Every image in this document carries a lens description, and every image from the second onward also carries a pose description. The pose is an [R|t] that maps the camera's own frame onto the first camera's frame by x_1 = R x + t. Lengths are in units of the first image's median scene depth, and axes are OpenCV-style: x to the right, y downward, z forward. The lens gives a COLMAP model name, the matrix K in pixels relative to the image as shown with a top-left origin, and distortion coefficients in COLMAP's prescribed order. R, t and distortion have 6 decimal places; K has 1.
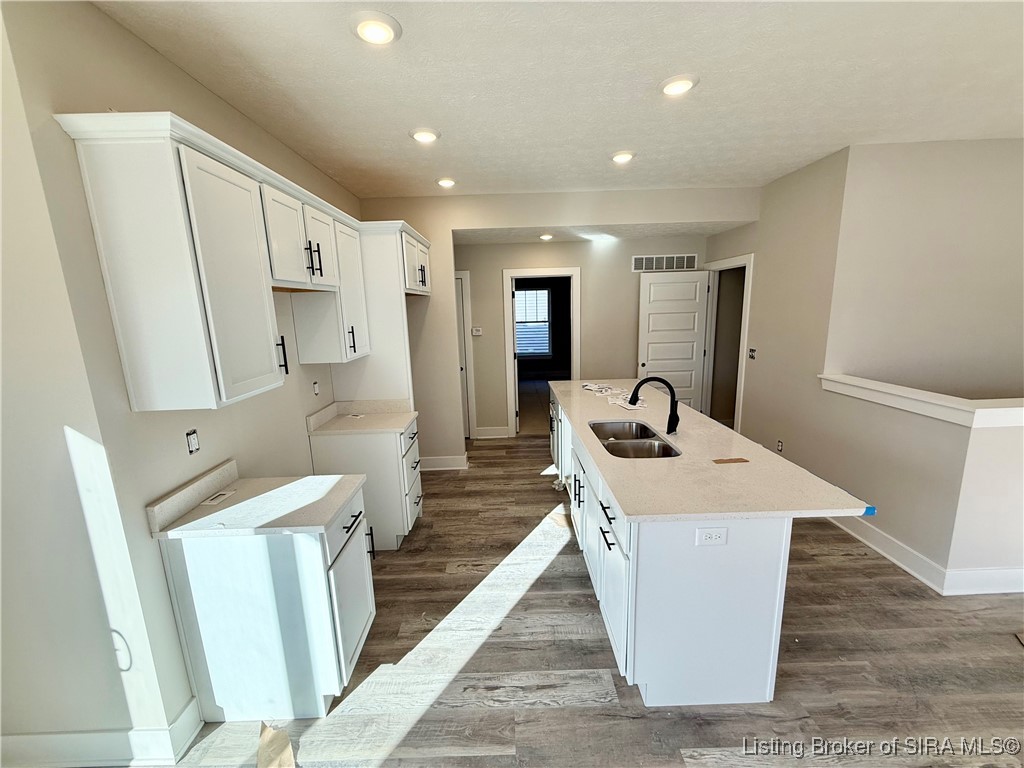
lens RADIAL K [[409.3, 0, 514.5], [0, 409.3, 381.9], [0, 0, 1]] dist [0.002613, -0.000175]
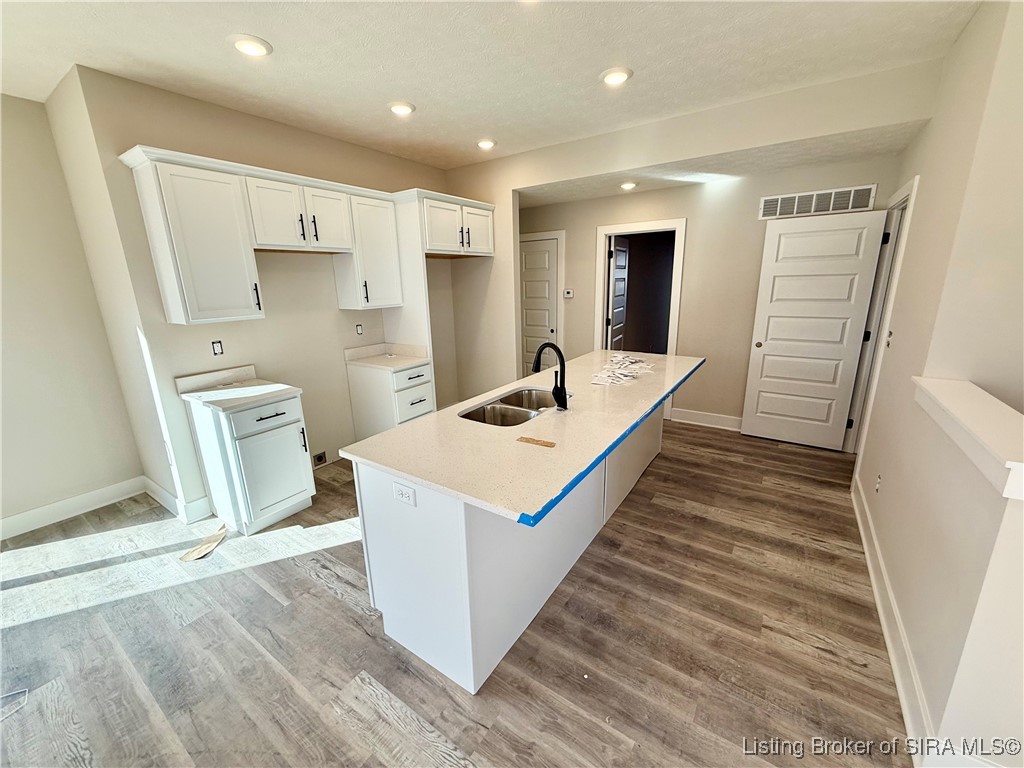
lens RADIAL K [[409.3, 0, 506.9], [0, 409.3, 382.7], [0, 0, 1]] dist [0.002613, -0.000175]
pose [[0.816889, 0.150202, -0.556895, 0.927487], [-0.105739, 0.988133, 0.111407, -0.017700], [0.567020, -0.032122, 0.823077, 0.263471]]
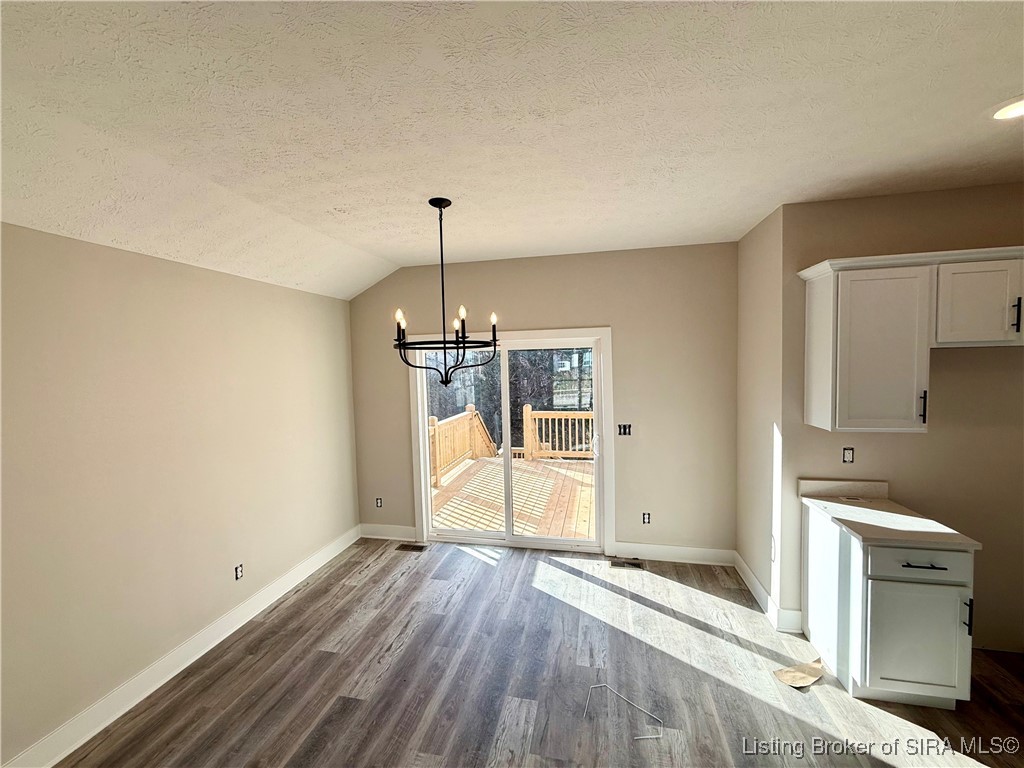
lens RADIAL K [[409.3, 0, 507.5], [0, 409.3, 383.3], [0, 0, 1]] dist [0.002613, -0.000175]
pose [[-0.228936, 0.085777, -0.969655, 0.757489], [-0.152597, 0.980633, 0.122776, -0.084881], [0.961407, 0.176074, -0.211413, 0.084447]]
